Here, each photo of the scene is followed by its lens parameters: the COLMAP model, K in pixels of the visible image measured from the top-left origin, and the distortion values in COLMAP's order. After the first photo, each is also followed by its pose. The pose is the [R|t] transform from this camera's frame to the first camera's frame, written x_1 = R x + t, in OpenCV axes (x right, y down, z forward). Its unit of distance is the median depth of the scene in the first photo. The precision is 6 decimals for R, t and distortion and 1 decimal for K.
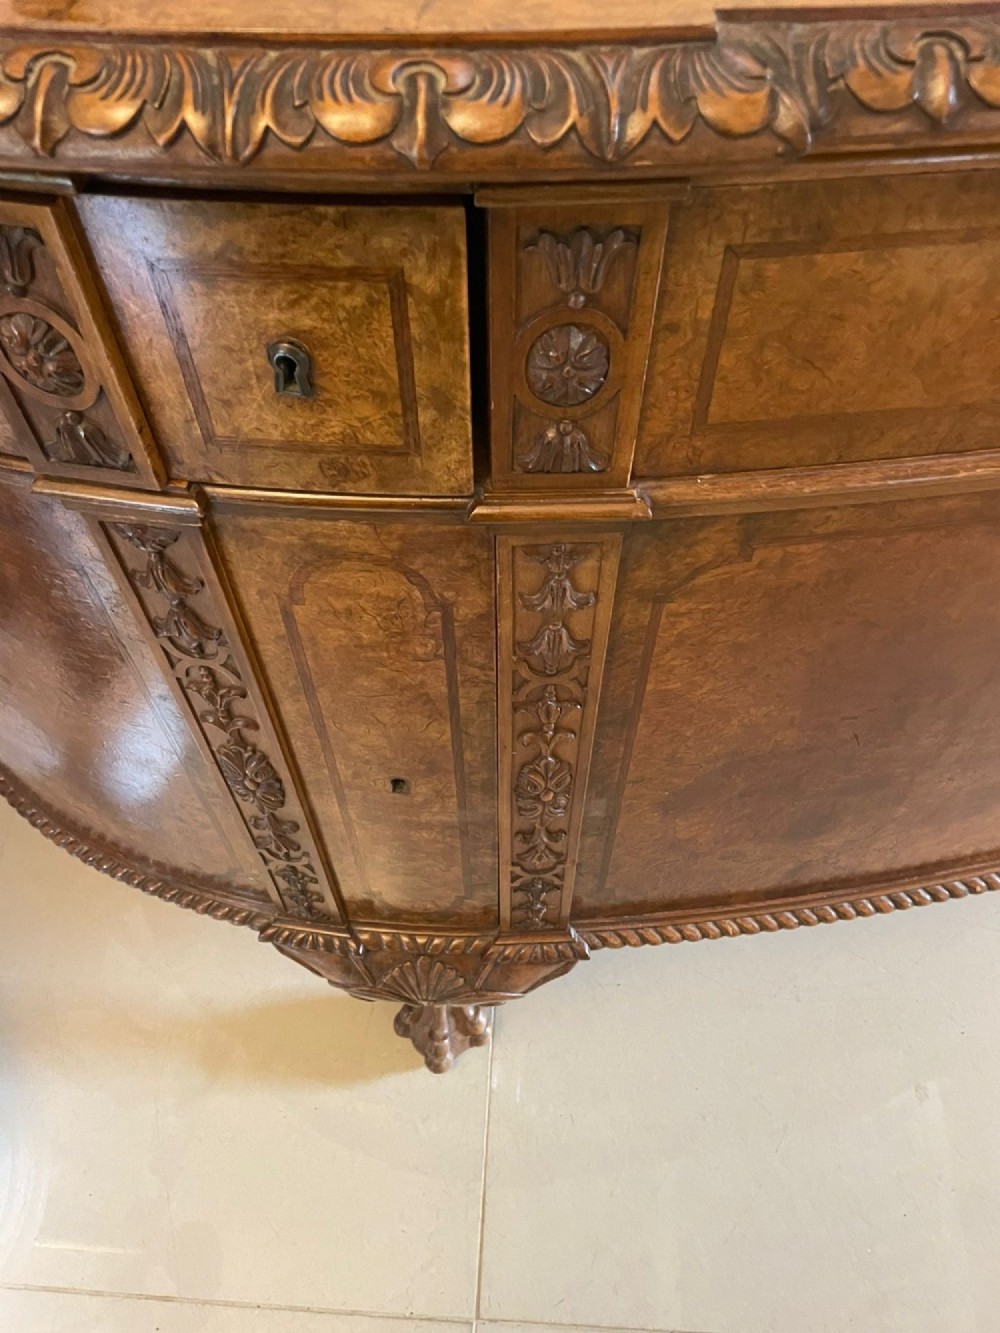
lens RADIAL K [[1021.7, 0, 495.2], [0, 1021.7, 673.9], [0, 0, 1]] dist [0.071369, -0.092475]
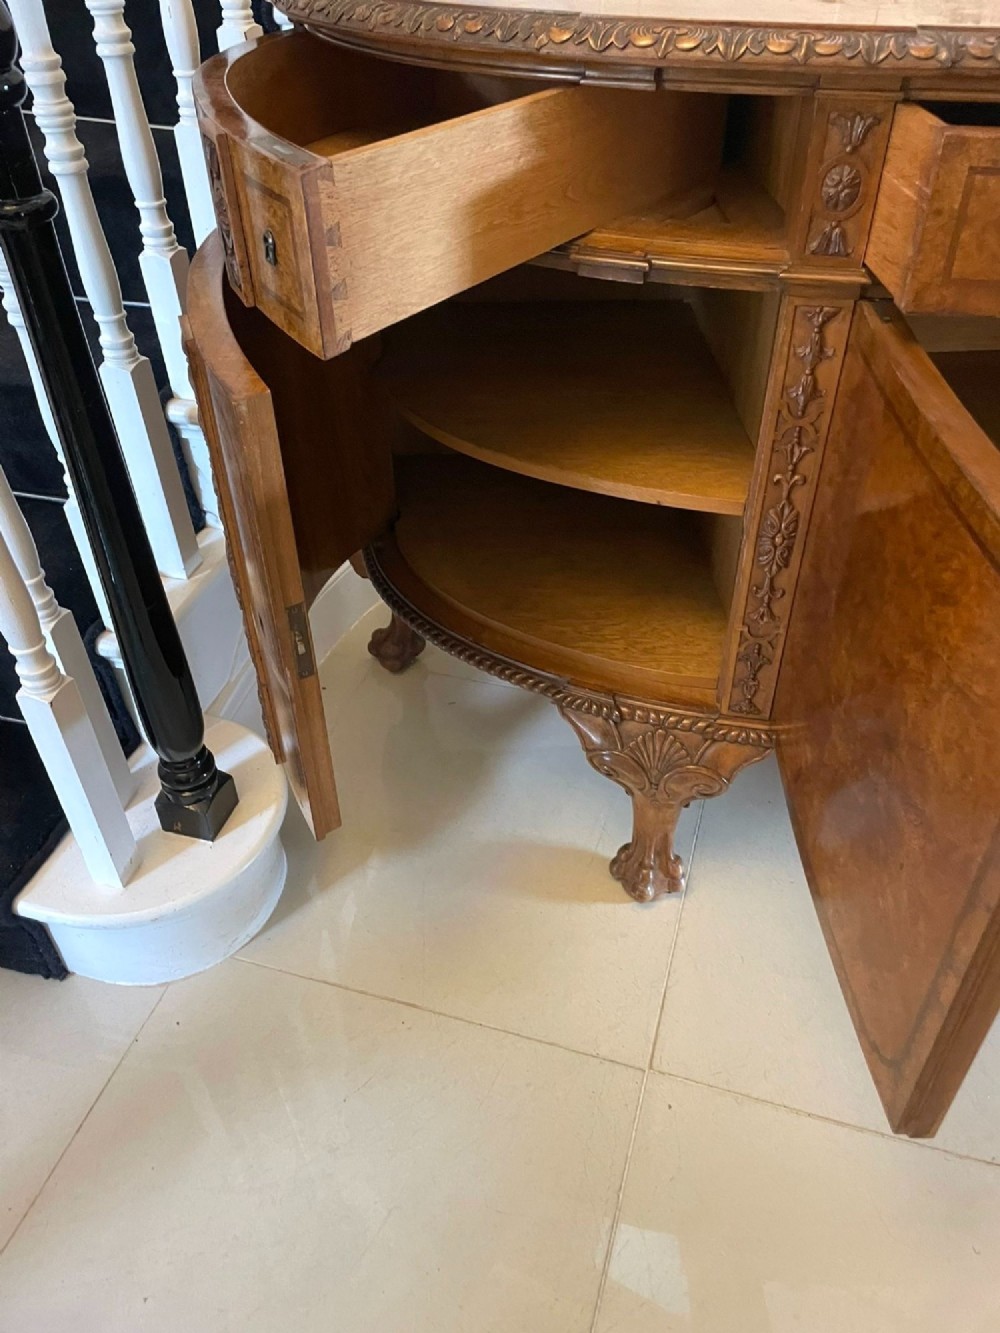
lens RADIAL K [[1021.7, 0, 510.9], [0, 1021.7, 661.3], [0, 0, 1]] dist [0.071369, -0.092475]
pose [[0.972299, 0.145741, -0.182740, -0.058078], [-0.191331, 0.945335, -0.264072, 1.254972], [0.134265, 0.291721, 0.947033, -0.827109]]
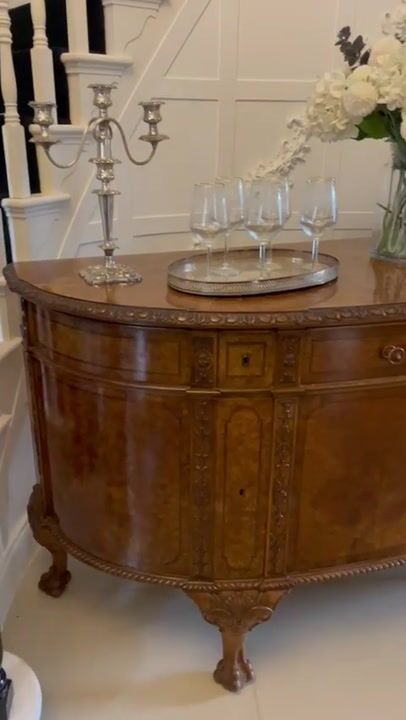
lens RADIAL K [[613.0, 0, 205.5], [0, 613.0, 358.2], [0, 0, 1]] dist [0.046622, -0.029350]
pose [[0.991834, -0.025052, 0.125052, -0.765087], [0.091250, 0.824420, -0.558574, 1.461475], [-0.089102, 0.565424, 0.819974, -1.680250]]
